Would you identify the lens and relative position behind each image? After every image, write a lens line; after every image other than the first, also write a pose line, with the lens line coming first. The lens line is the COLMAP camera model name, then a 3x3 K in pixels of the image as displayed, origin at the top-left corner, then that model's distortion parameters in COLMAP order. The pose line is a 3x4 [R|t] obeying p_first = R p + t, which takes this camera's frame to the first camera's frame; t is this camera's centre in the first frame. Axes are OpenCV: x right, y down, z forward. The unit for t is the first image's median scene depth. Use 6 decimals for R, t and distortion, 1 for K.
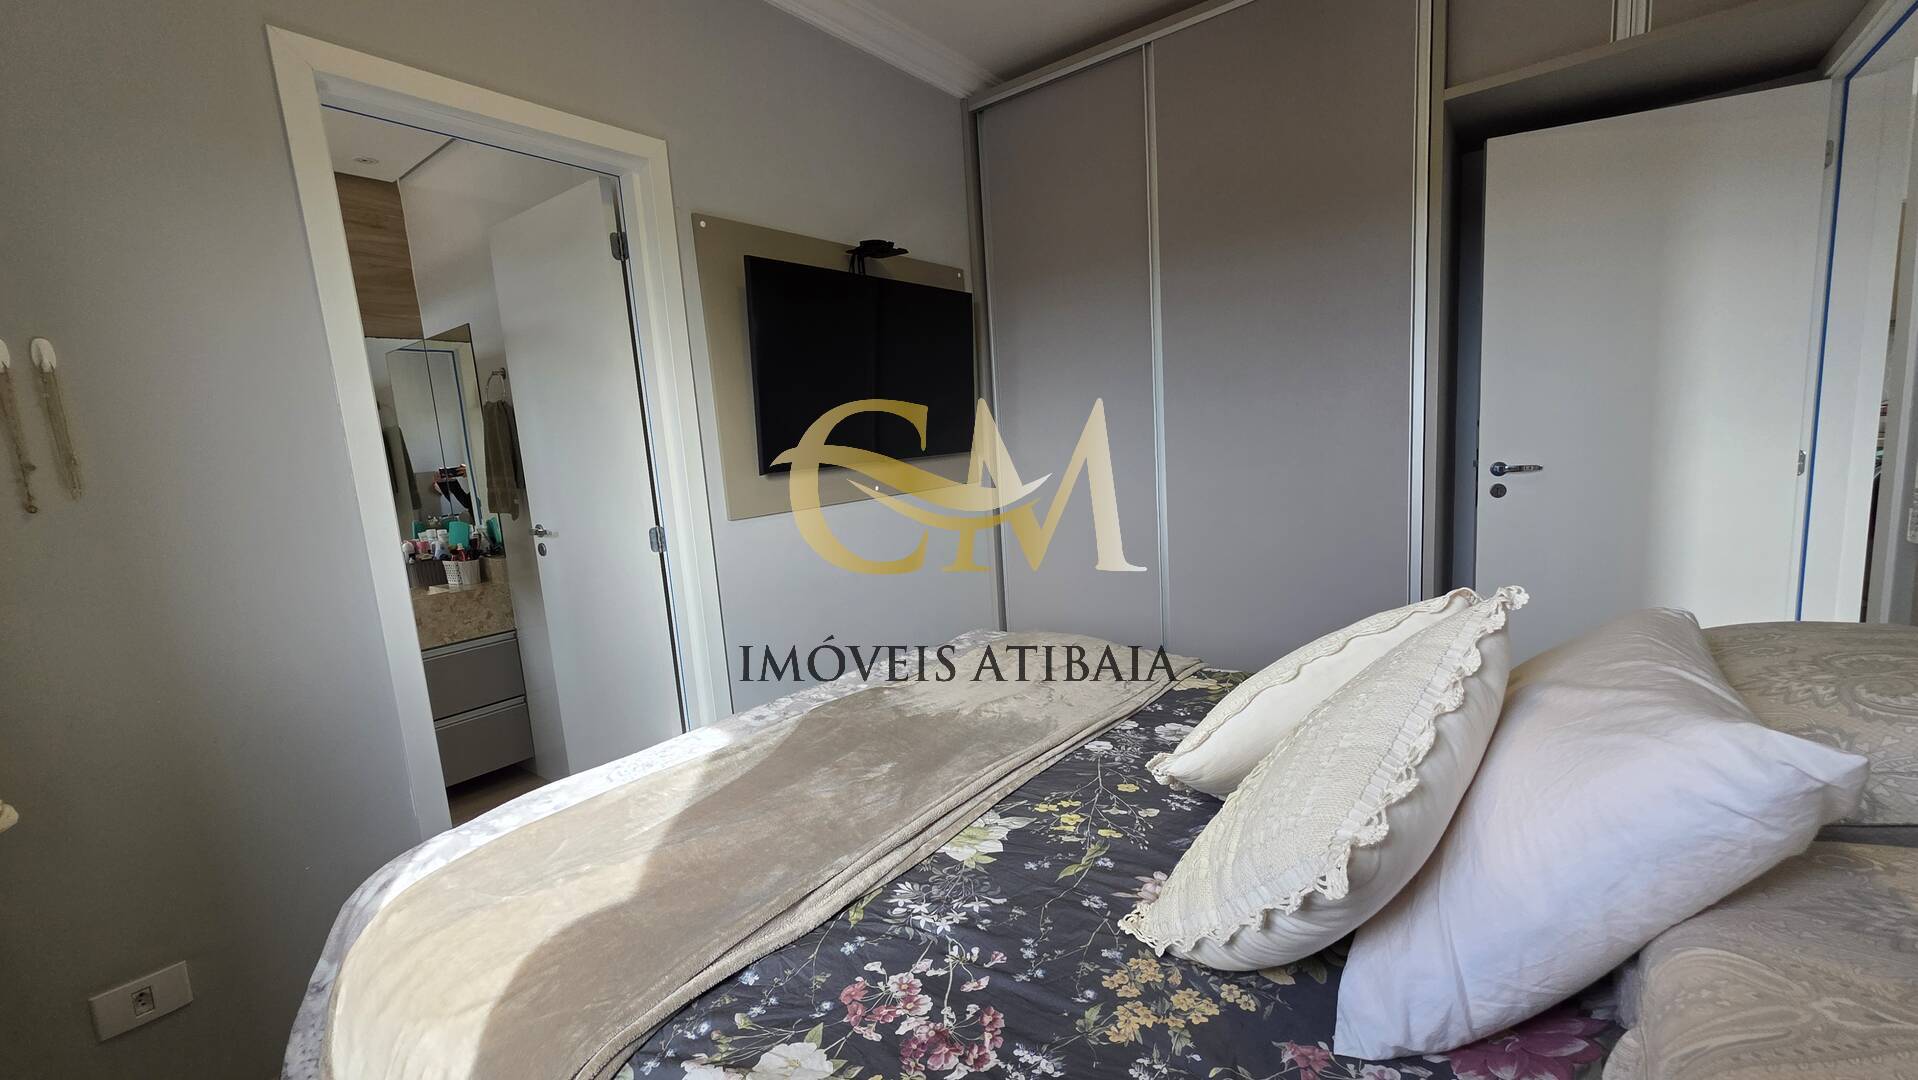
lens RADIAL K [[763.7, 0, 962.4], [0, 763.7, 544.3], [0, 0, 1]] dist [0.005716, 0.000123]
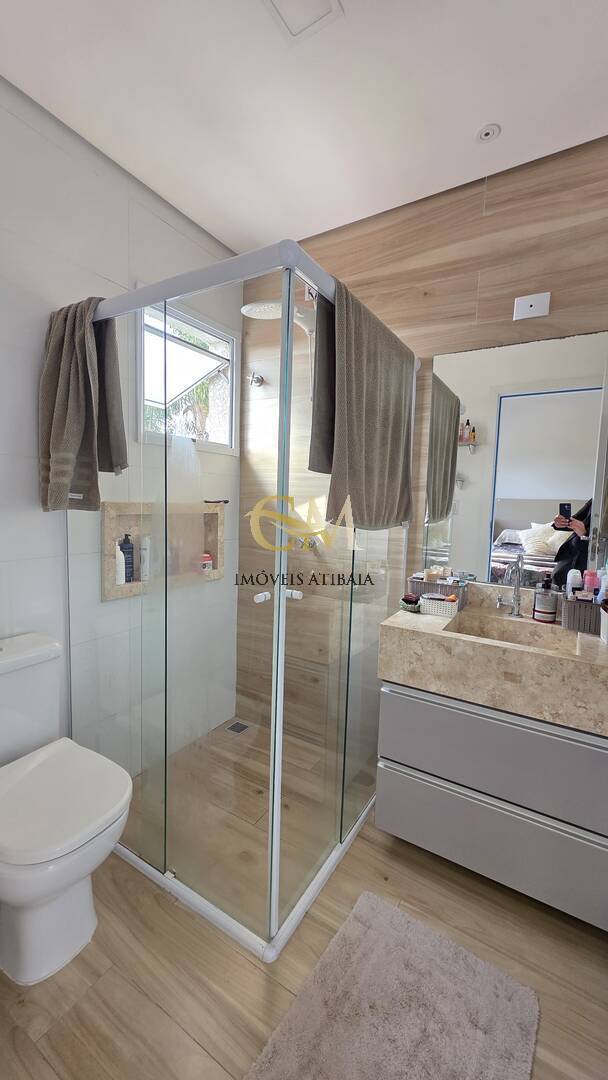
lens RADIAL K [[430.0, 0, 308.7], [0, 430.0, 541.3], [0, 0, 1]] dist [0.005716, 0.000123]
pose [[0.099718, 0.172865, -0.979885, -0.440702], [-0.171576, 0.973029, 0.154196, -0.091162], [0.980111, 0.152748, 0.126688, 0.971712]]
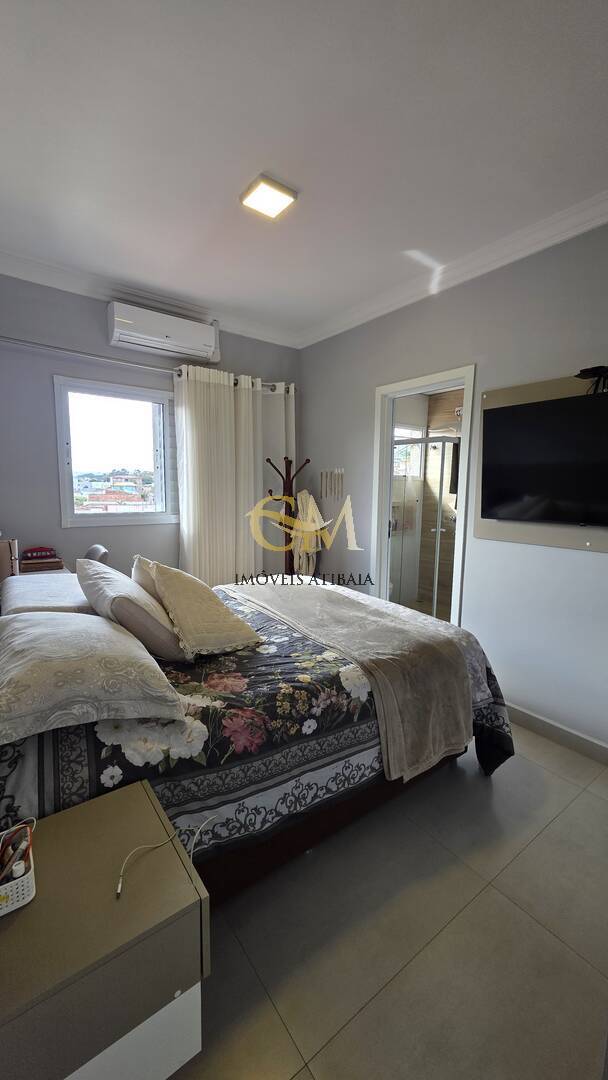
lens RADIAL K [[430.0, 0, 307.2], [0, 430.0, 539.8], [0, 0, 1]] dist [0.005716, 0.000123]
pose [[-0.275738, 0.190090, -0.942250, 1.015013], [-0.125949, 0.964655, 0.231467, -0.262041], [0.952946, 0.182500, -0.242051, 0.929556]]
